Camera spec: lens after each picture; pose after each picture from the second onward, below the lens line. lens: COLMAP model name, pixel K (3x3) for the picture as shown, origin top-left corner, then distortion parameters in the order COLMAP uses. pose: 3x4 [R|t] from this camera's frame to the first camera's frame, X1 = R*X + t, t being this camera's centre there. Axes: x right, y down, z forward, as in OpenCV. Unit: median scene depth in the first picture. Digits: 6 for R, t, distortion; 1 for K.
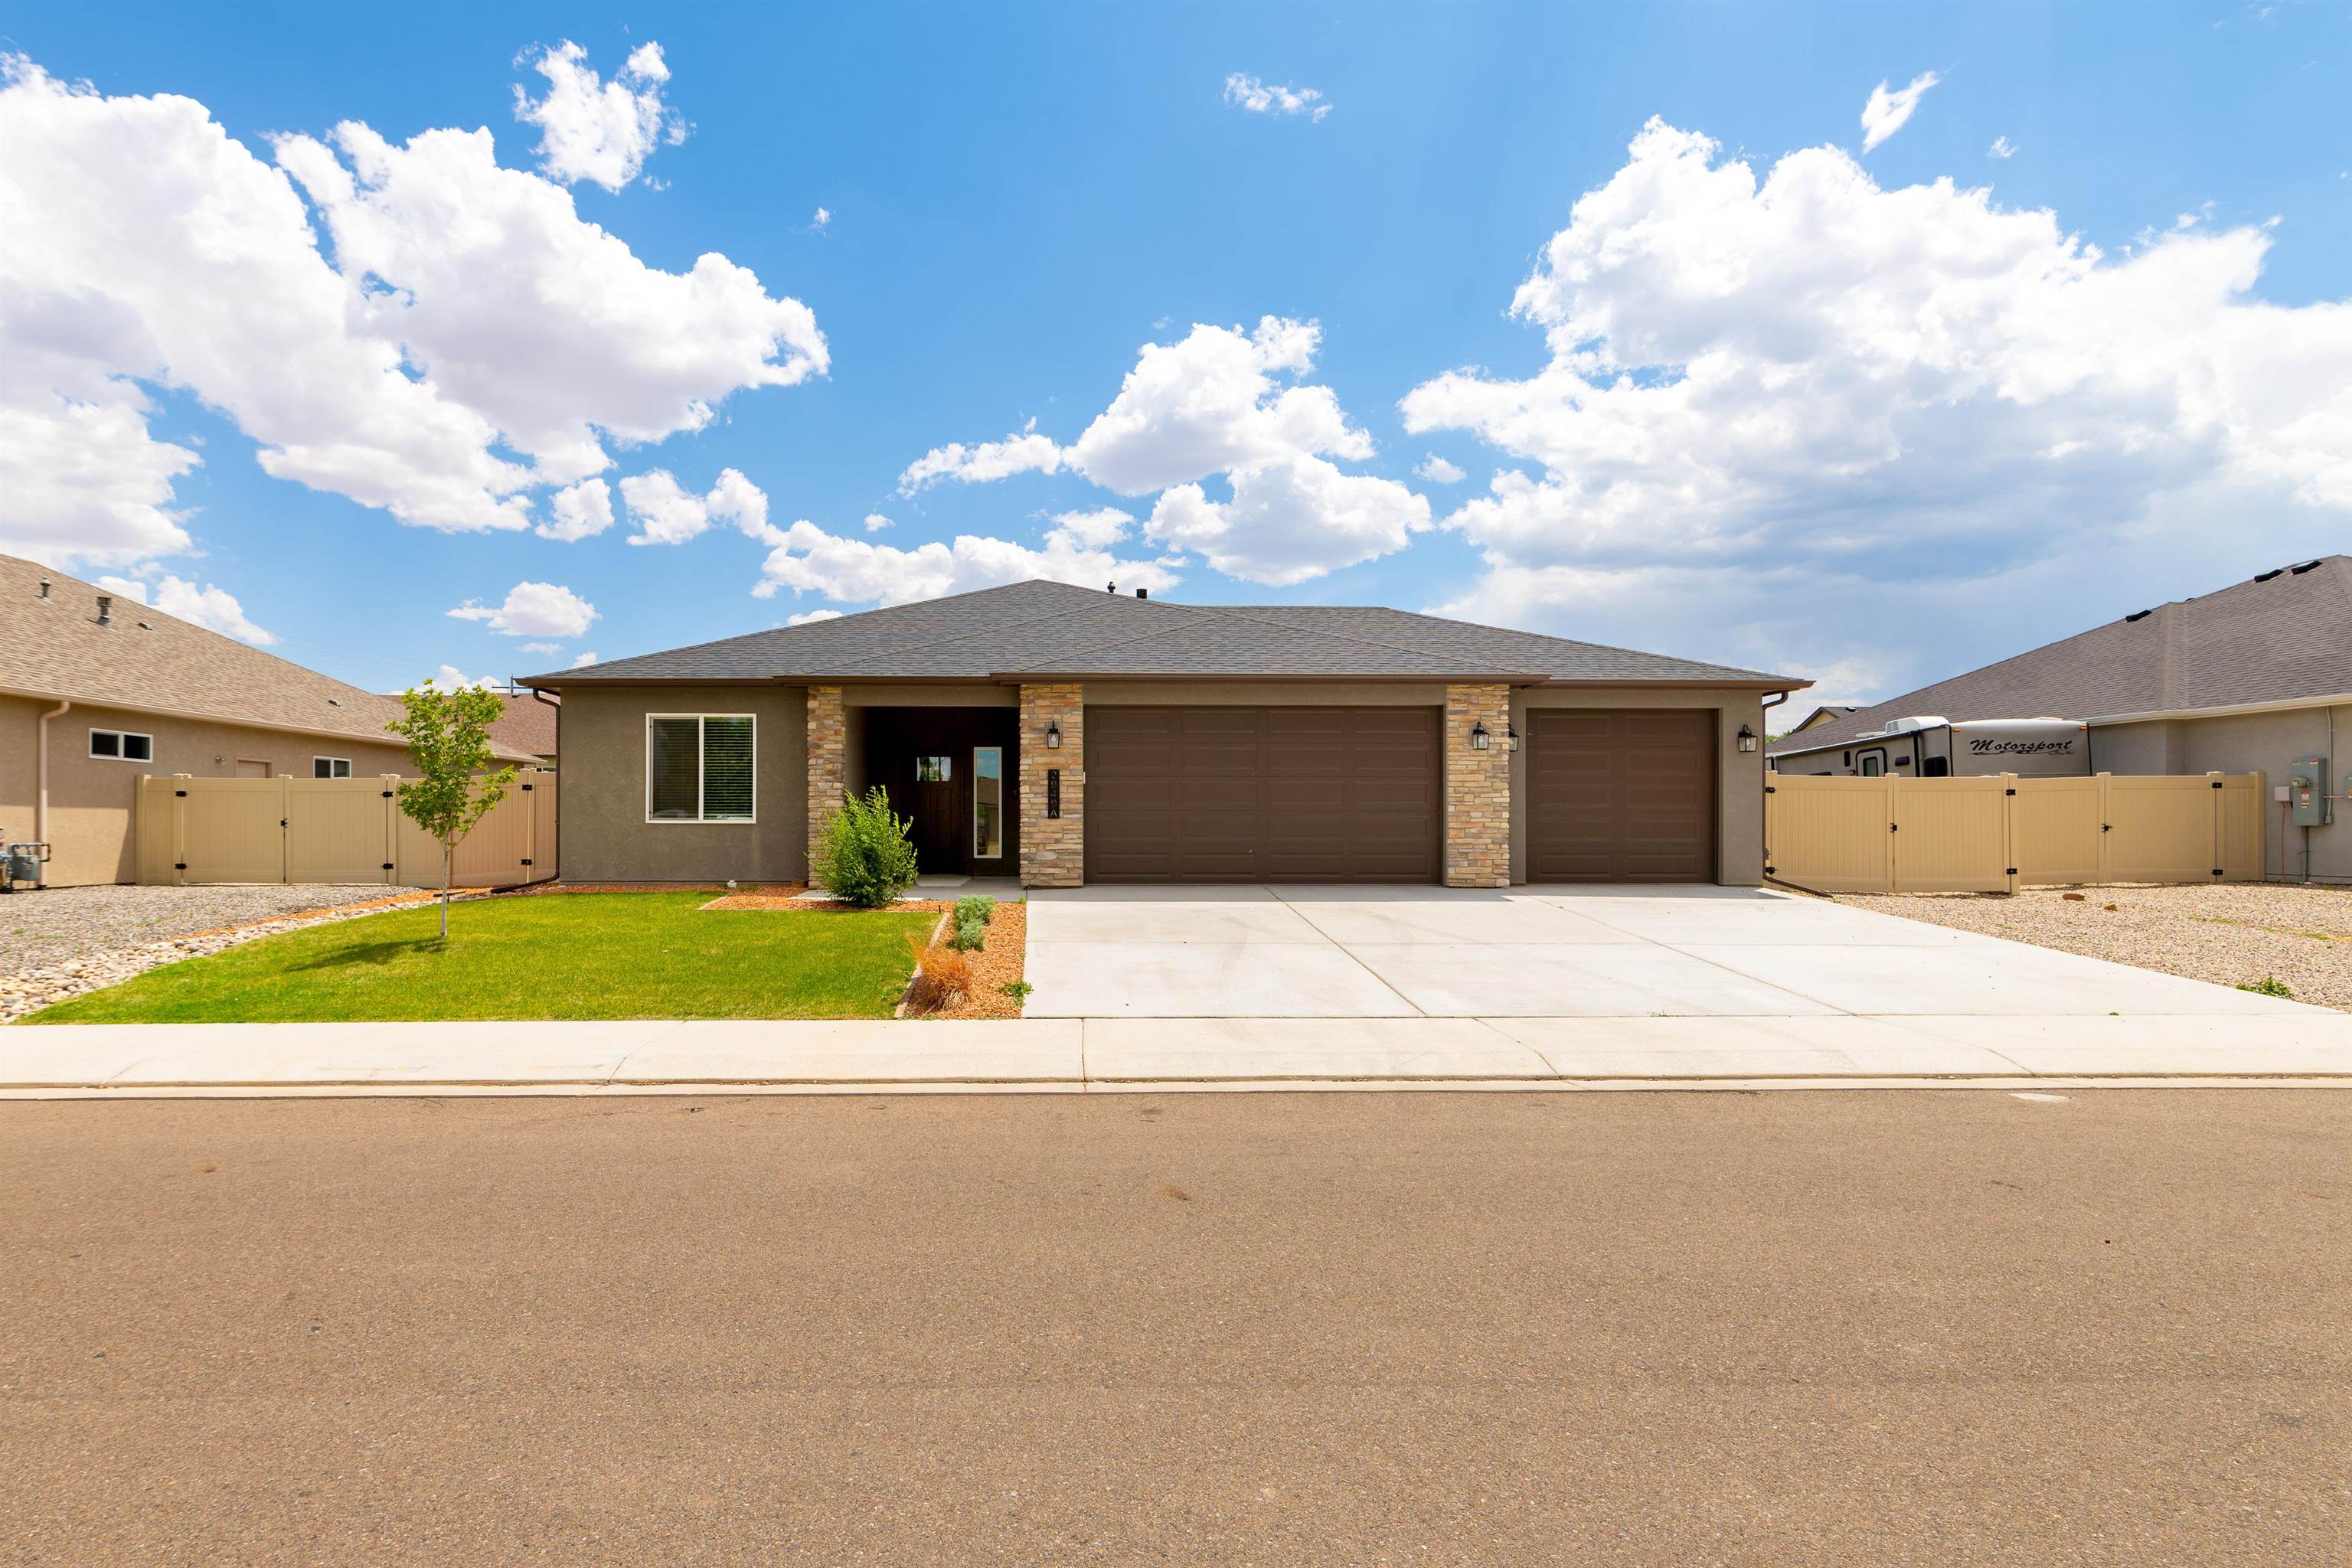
lens RADIAL K [[1041.8, 0, 1192.6], [0, 1041.8, 790.6], [0, 0, 1]] dist [0.000822, 0.000081]
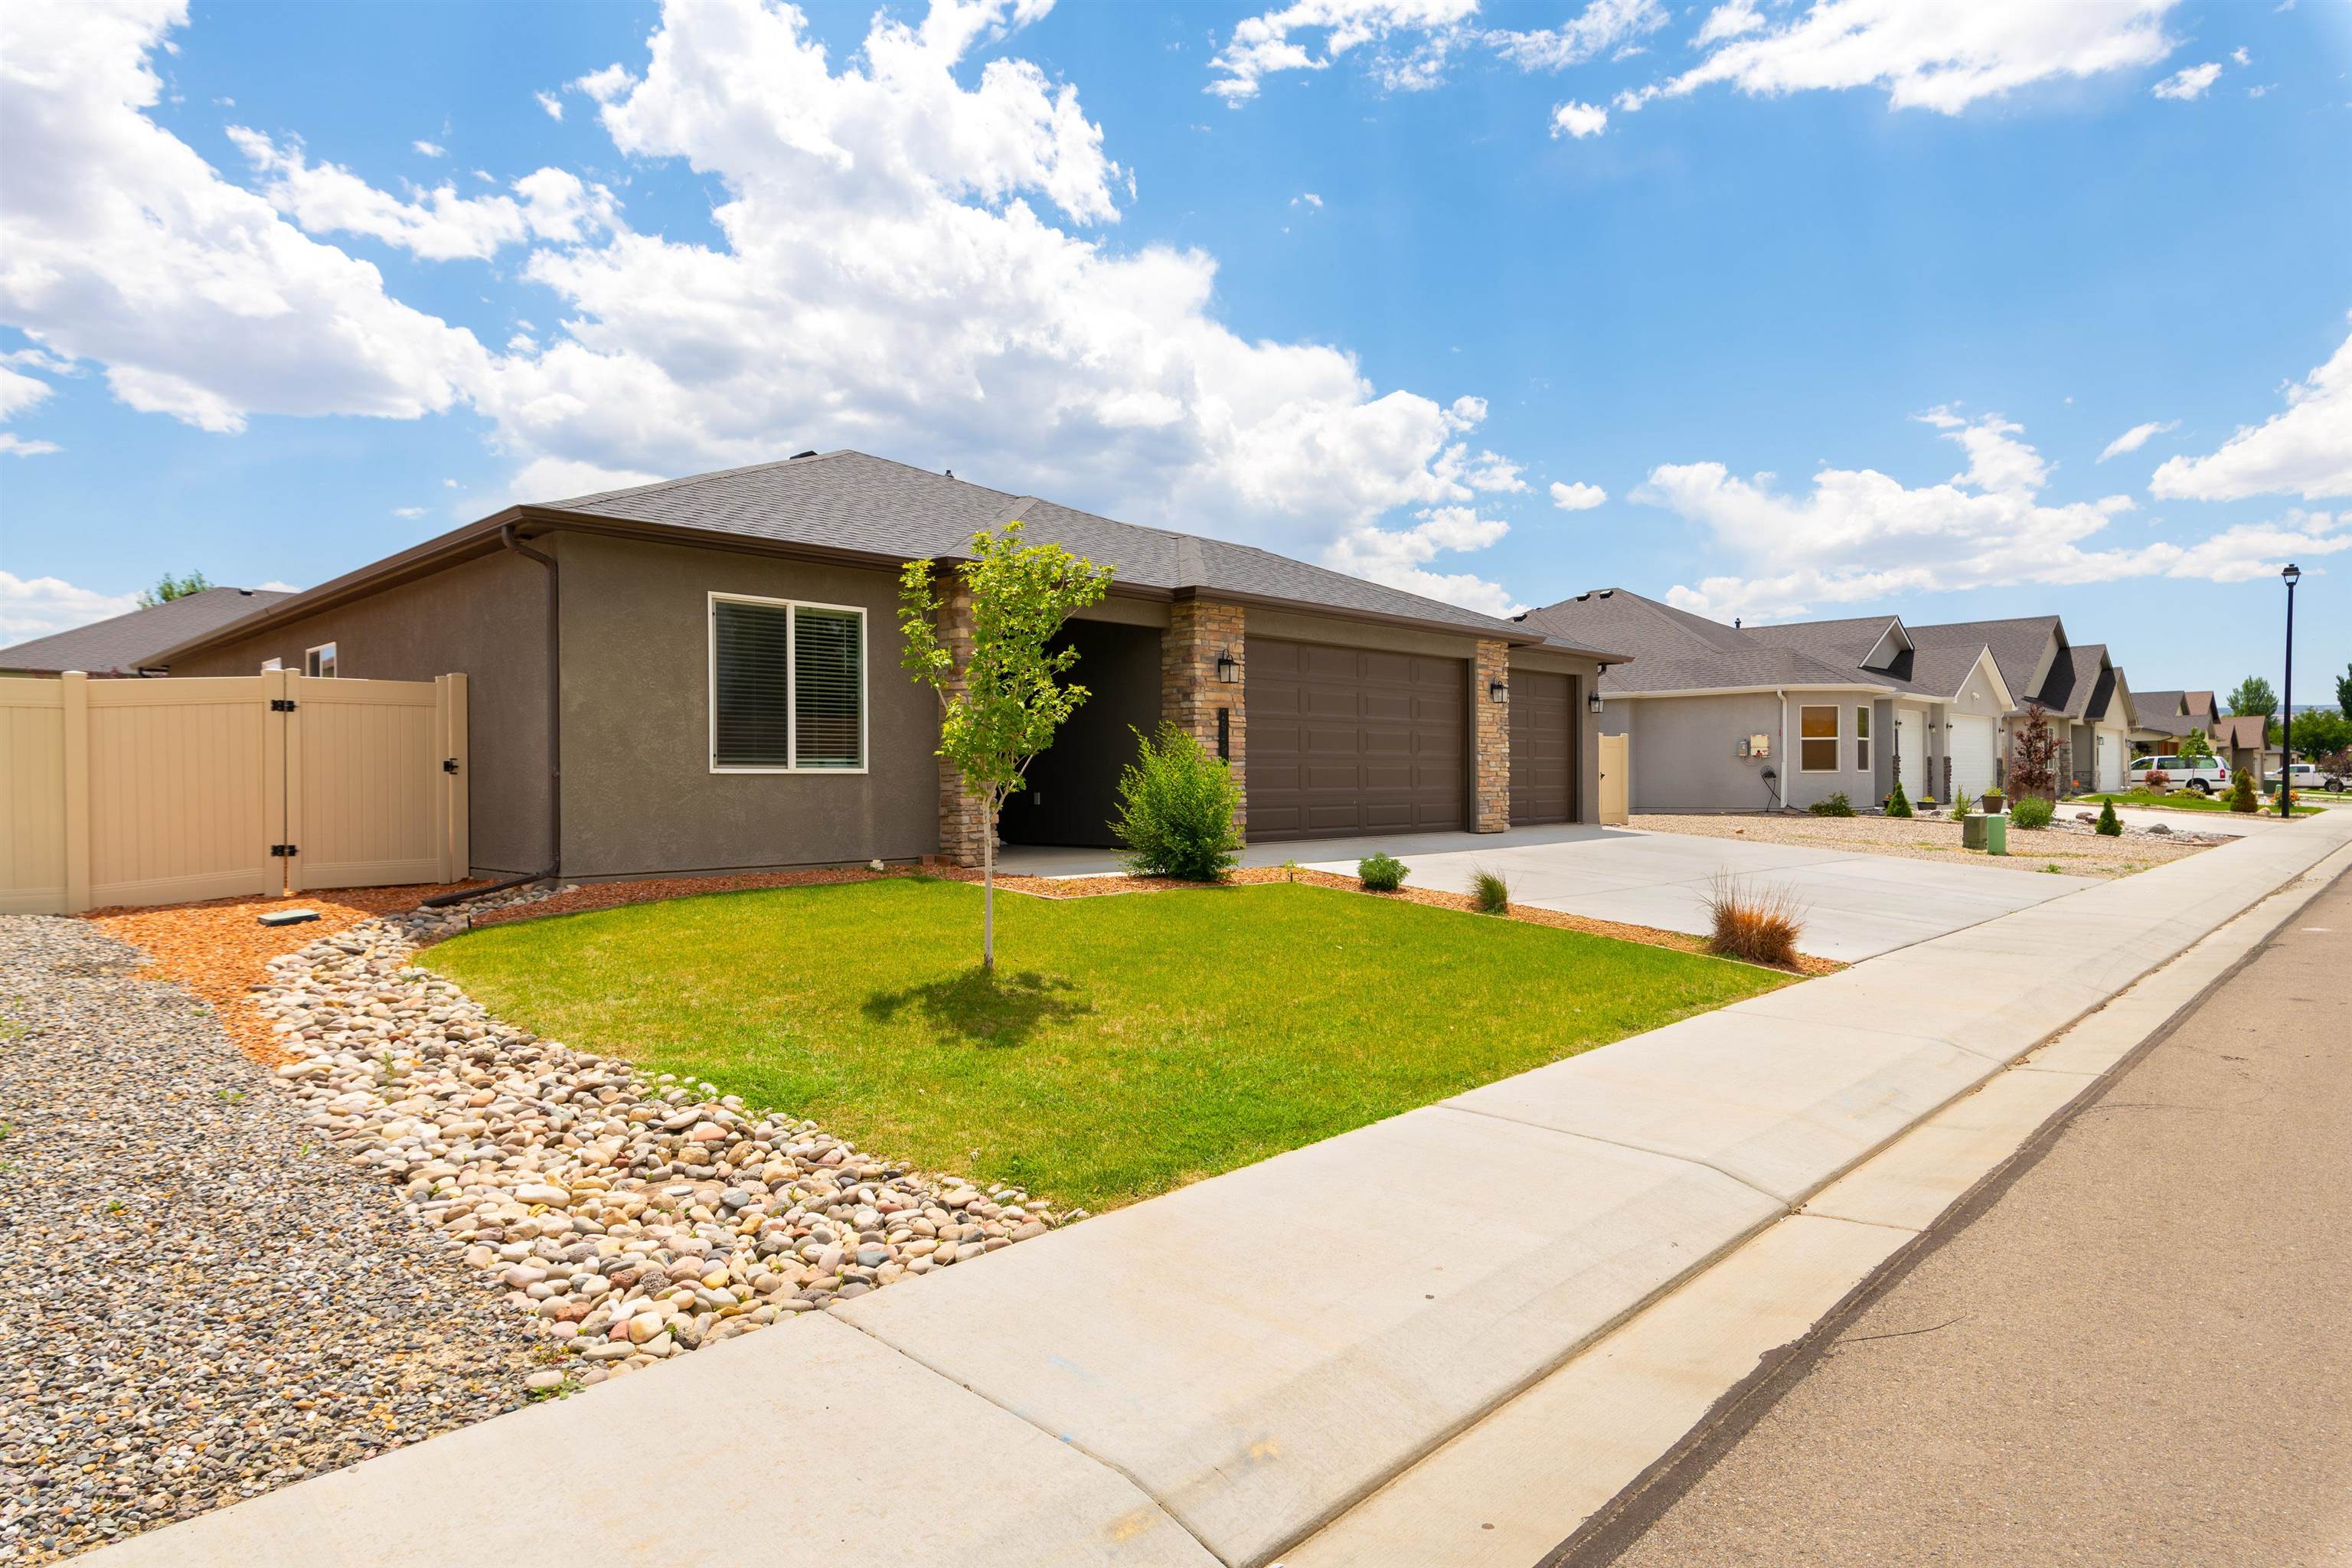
lens RADIAL K [[1314.6, 0, 1124.4], [0, 1314.6, 782.7], [0, 0, 1]] dist [-0.039592, 0.000222]
pose [[0.721703, -0.005988, 0.692177, -0.913224], [-0.017286, 0.999495, 0.026670, 0.012642], [-0.691987, -0.031213, 0.721235, 0.295051]]
